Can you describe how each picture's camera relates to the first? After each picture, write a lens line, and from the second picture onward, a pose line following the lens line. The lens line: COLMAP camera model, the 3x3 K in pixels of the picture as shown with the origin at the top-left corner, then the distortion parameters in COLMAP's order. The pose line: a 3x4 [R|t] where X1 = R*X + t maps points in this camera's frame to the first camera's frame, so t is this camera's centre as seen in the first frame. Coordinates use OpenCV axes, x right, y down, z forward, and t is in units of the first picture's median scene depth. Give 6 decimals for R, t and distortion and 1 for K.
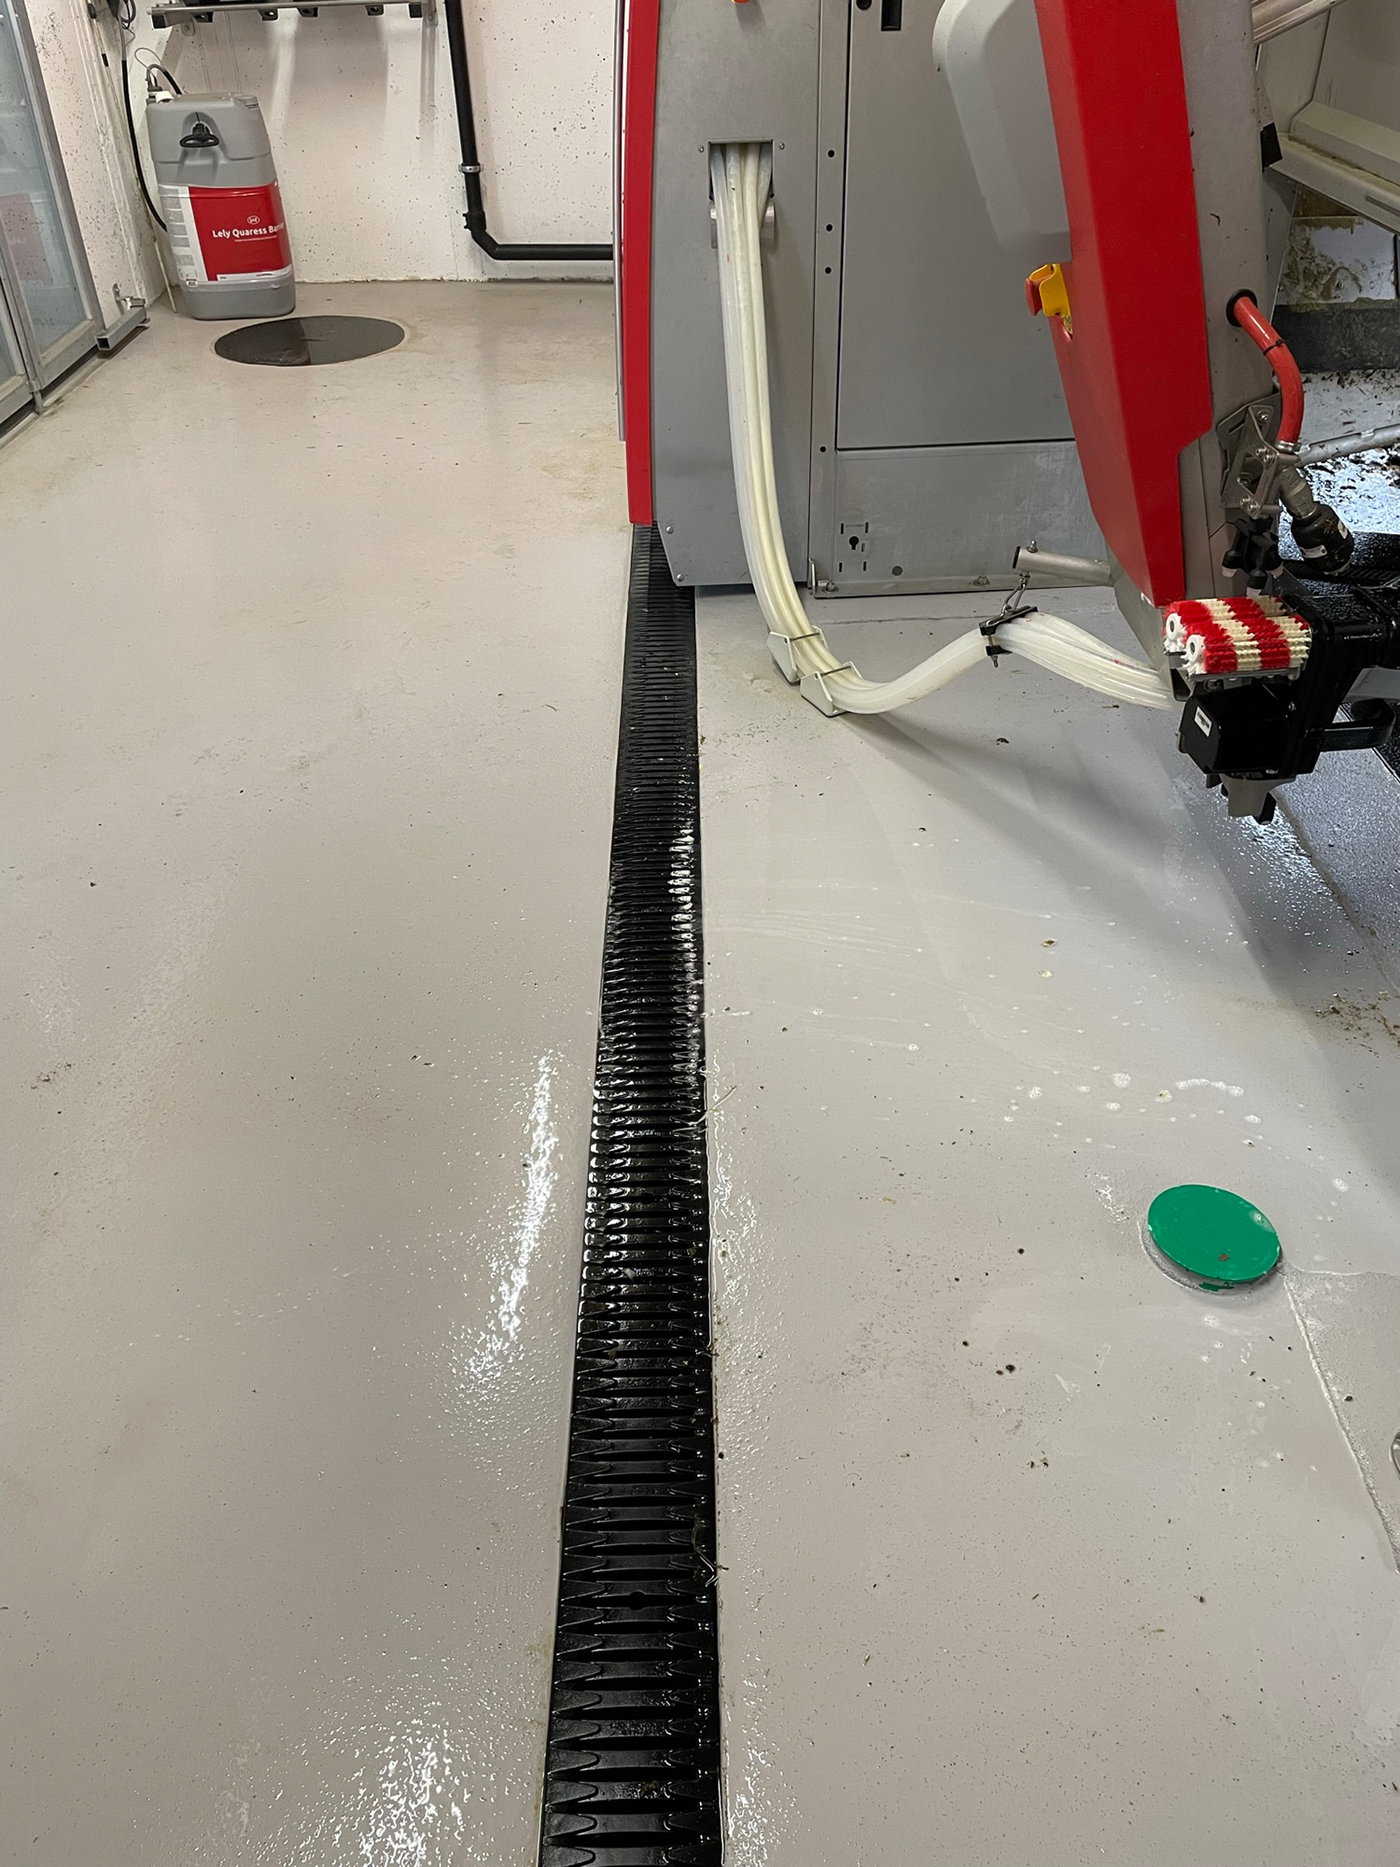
lens RADIAL K [[1439.4, 0, 700.0], [0, 1439.4, 933.5], [0, 0, 1]] dist [0.154799, -0.184089]
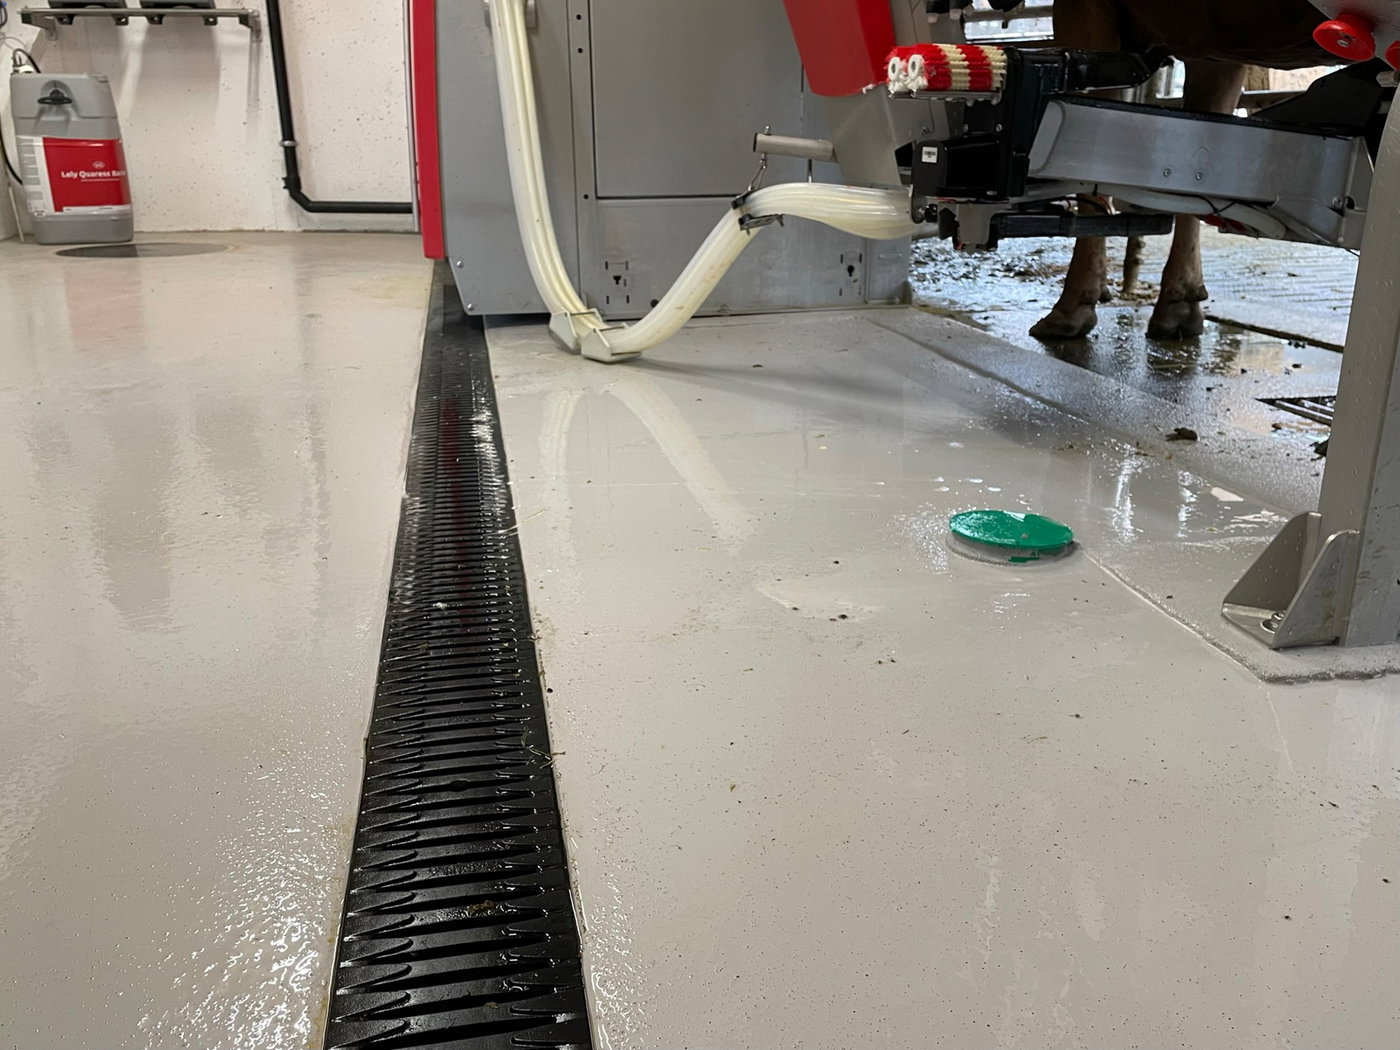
lens RADIAL K [[1196.6, 0, 700.0], [0, 1196.6, 525.0], [0, 0, 1]] dist [0.143590, -0.177966]
pose [[0.983609, -0.037524, 0.176367, -0.006736], [0.091211, 0.947281, -0.307146, 0.155564], [-0.155544, 0.318198, 0.935177, 0.081231]]
